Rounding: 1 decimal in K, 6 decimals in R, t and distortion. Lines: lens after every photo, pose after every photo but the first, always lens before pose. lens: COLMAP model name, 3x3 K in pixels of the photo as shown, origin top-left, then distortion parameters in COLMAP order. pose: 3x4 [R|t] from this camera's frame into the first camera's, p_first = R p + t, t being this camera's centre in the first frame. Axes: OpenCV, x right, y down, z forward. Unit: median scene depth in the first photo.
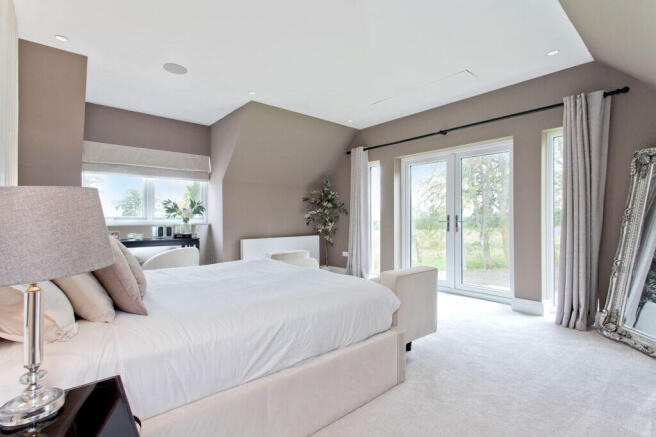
lens RADIAL K [[319.8, 0, 328.0], [0, 319.8, 218.5], [0, 0, 1]] dist [-0.001411, -0.000364]
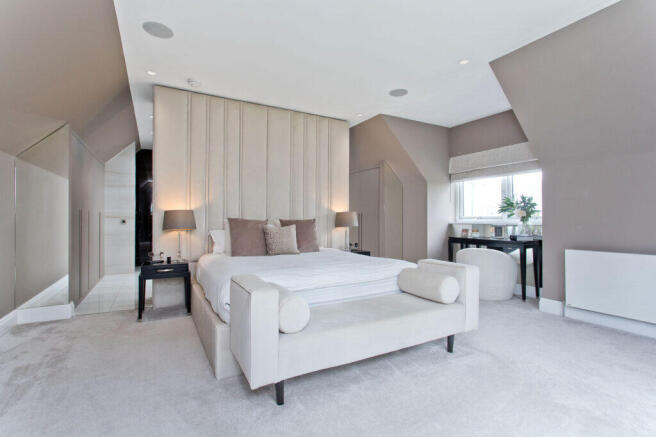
lens RADIAL K [[319.8, 0, 328.0], [0, 319.8, 218.5], [0, 0, 1]] dist [-0.001411, -0.000364]
pose [[-0.198858, 0.001544, -0.980027, 0.531906], [-0.001042, 0.999998, 0.001787, 0.000064], [0.980028, 0.001377, -0.198856, 0.693868]]
